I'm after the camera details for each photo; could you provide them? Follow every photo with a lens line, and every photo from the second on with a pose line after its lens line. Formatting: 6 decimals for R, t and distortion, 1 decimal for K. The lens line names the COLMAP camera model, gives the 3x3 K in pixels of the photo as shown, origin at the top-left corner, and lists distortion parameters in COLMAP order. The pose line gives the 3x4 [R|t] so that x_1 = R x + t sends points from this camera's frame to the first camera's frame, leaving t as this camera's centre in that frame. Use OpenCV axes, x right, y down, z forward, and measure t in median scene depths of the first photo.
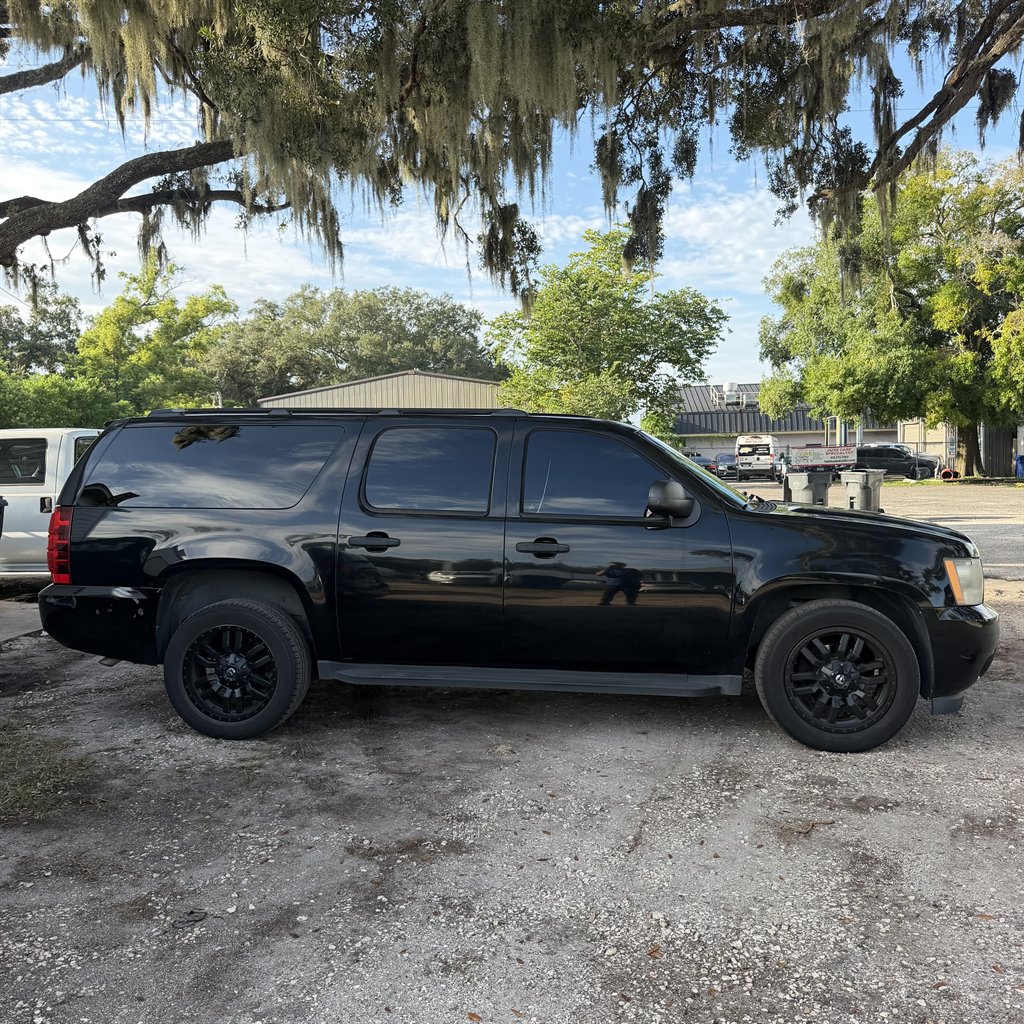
lens RADIAL K [[961.3, 0, 512.0], [0, 961.3, 512.0], [0, 0, 1]] dist [0.082455, -0.138191]
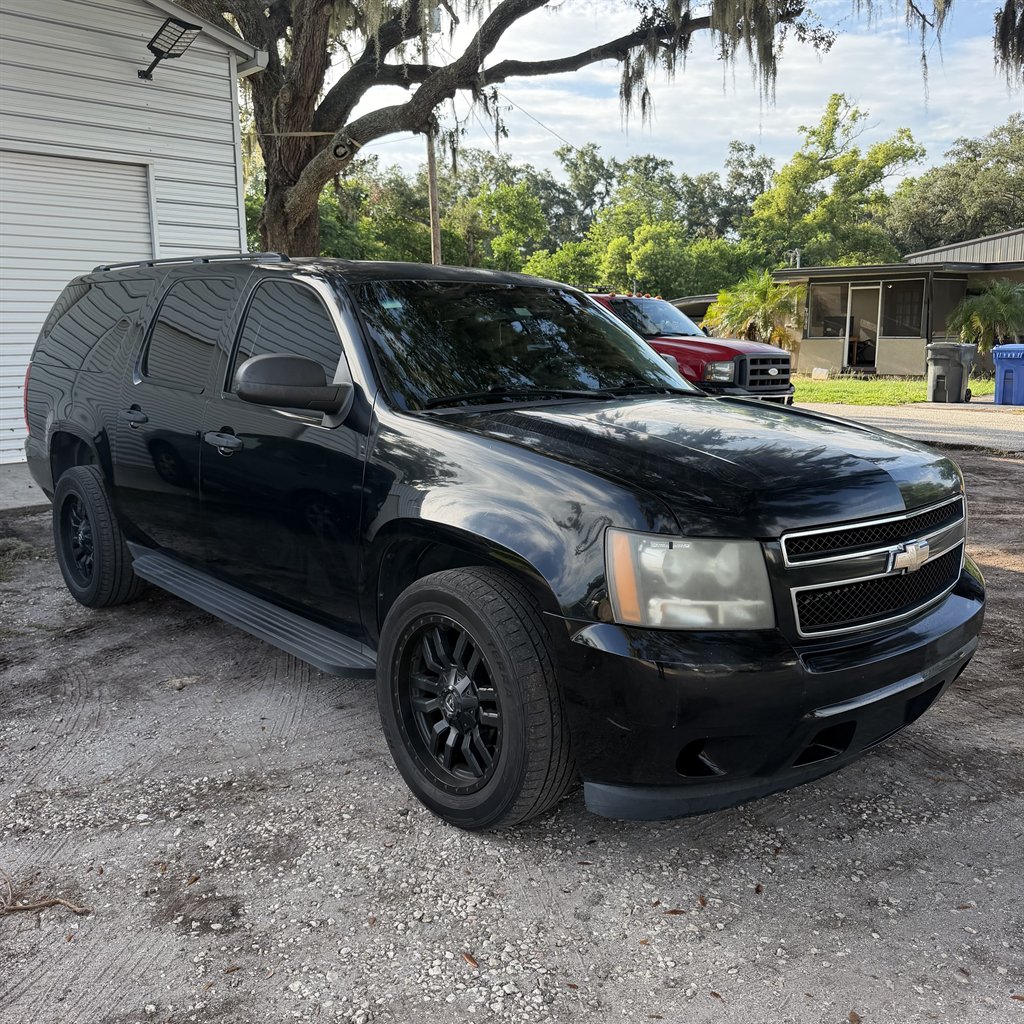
lens RADIAL K [[965.6, 0, 508.9], [0, 965.6, 529.7], [0, 0, 1]] dist [0.006543, -0.025283]
pose [[0.755044, 0.144736, -0.639500, 0.052096], [-0.043167, 0.984189, 0.171783, -0.002642], [0.654252, -0.102098, 0.749353, 0.042547]]
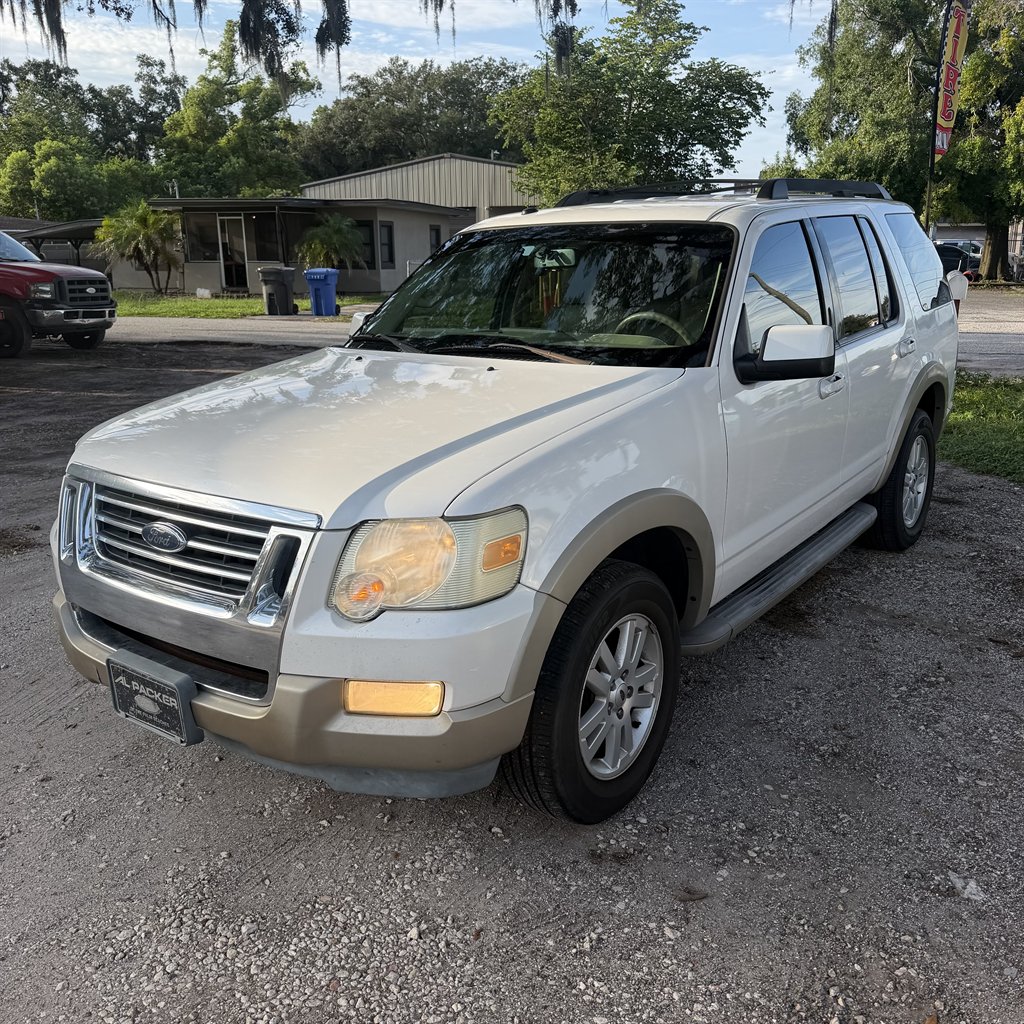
lens RADIAL K [[967.7, 0, 512.7], [0, 967.7, 520.3], [0, 0, 1]] dist [0.007839, -0.004191]
pose [[0.983419, 0.065237, -0.169207, 0.108774], [-0.026796, 0.975085, 0.220207, -0.002964], [0.179357, -0.212022, 0.960665, -0.000754]]
